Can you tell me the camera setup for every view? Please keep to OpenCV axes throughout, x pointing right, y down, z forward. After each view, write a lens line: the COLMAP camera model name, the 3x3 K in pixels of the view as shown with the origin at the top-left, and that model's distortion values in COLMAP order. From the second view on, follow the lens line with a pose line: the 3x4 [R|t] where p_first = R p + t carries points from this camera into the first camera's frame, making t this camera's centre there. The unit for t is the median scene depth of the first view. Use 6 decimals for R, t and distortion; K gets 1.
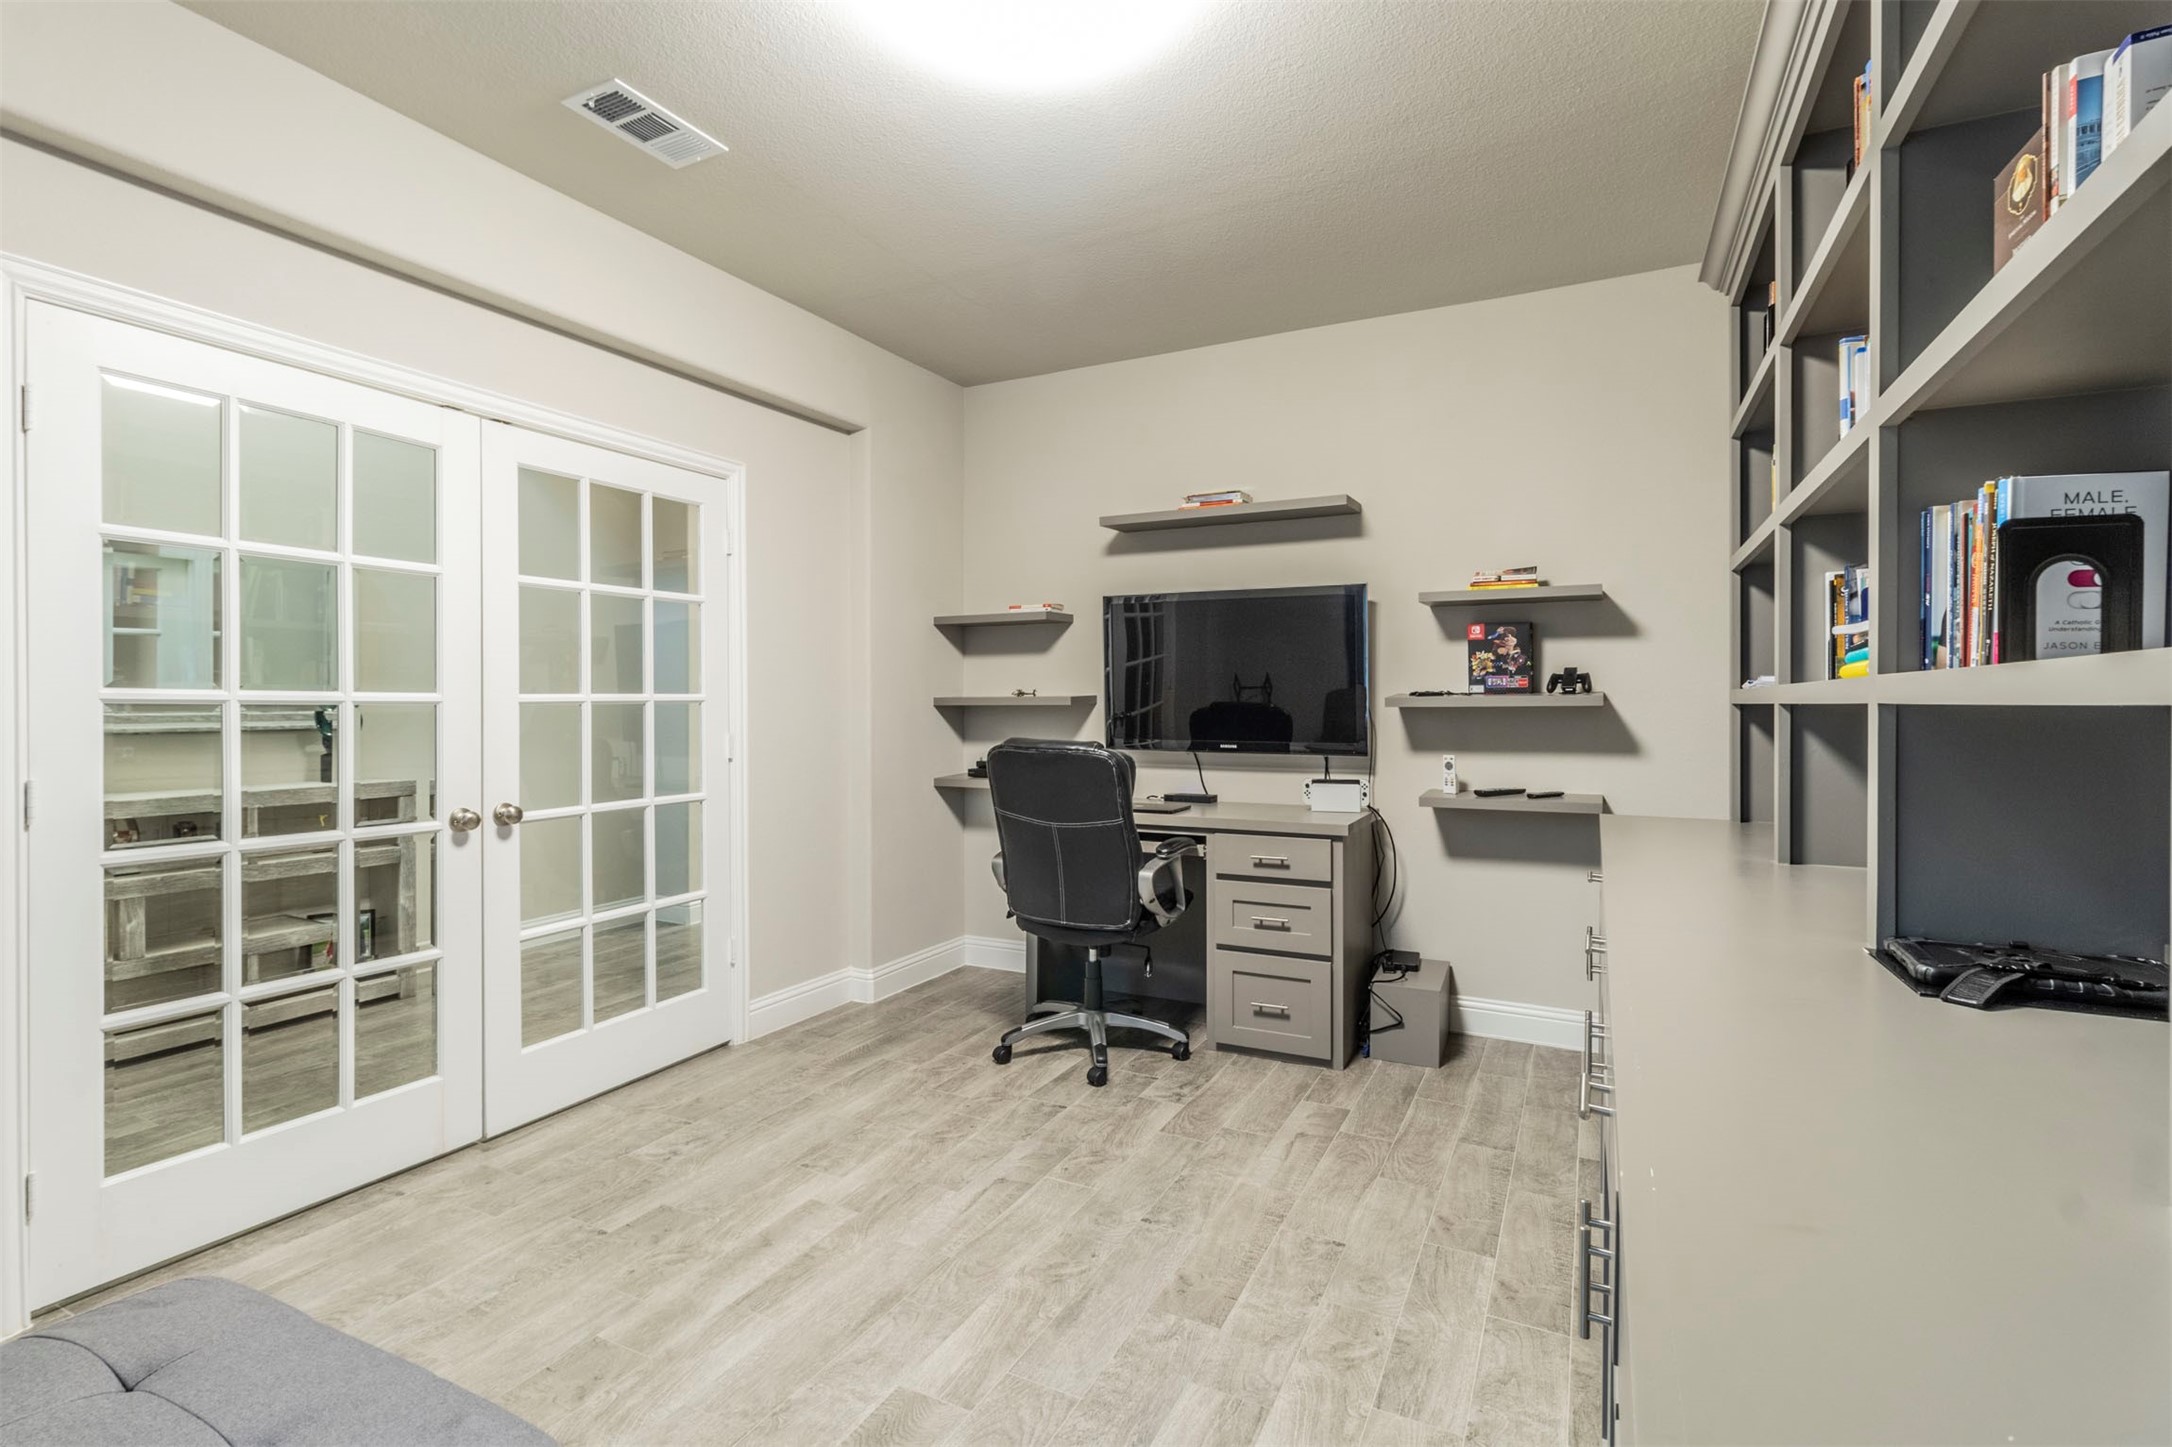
lens RADIAL K [[1005.0, 0, 1082.9], [0, 1005.0, 710.9], [0, 0, 1]] dist [-0.004596, 0.001017]
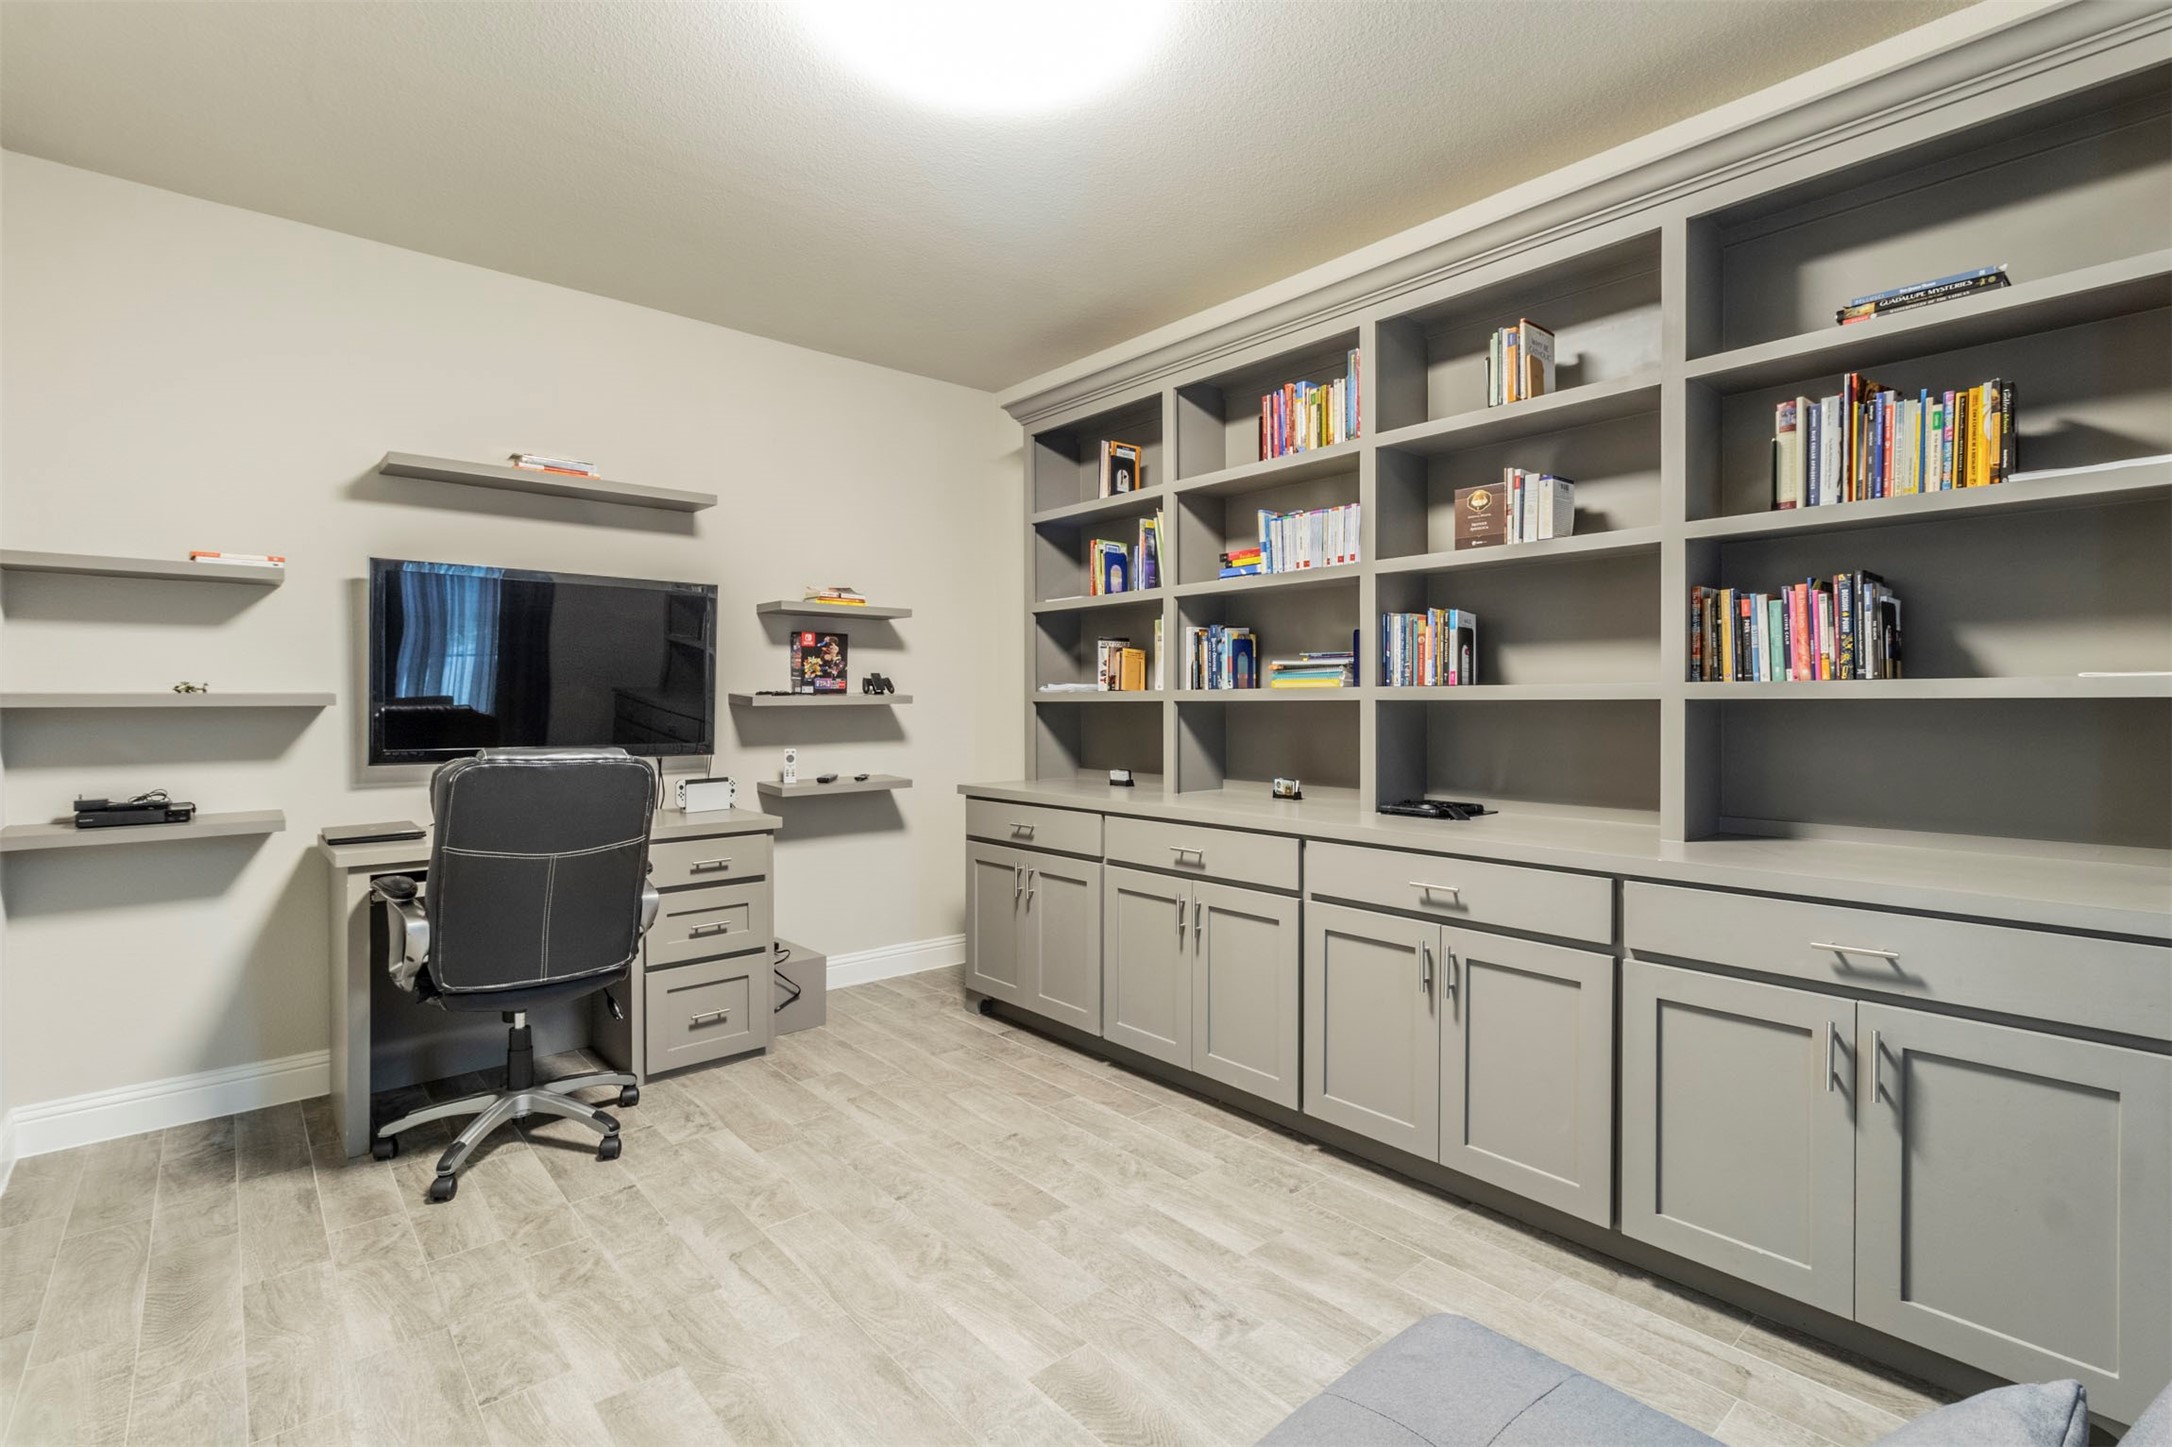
lens RADIAL K [[1005.0, 0, 1086.4], [0, 1005.0, 714.0], [0, 0, 1]] dist [-0.004596, 0.001017]
pose [[0.368786, -0.012369, 0.929432, -0.595349], [0.008841, 0.999913, 0.009799, -0.002739], [-0.929472, 0.004603, 0.368863, 0.310850]]
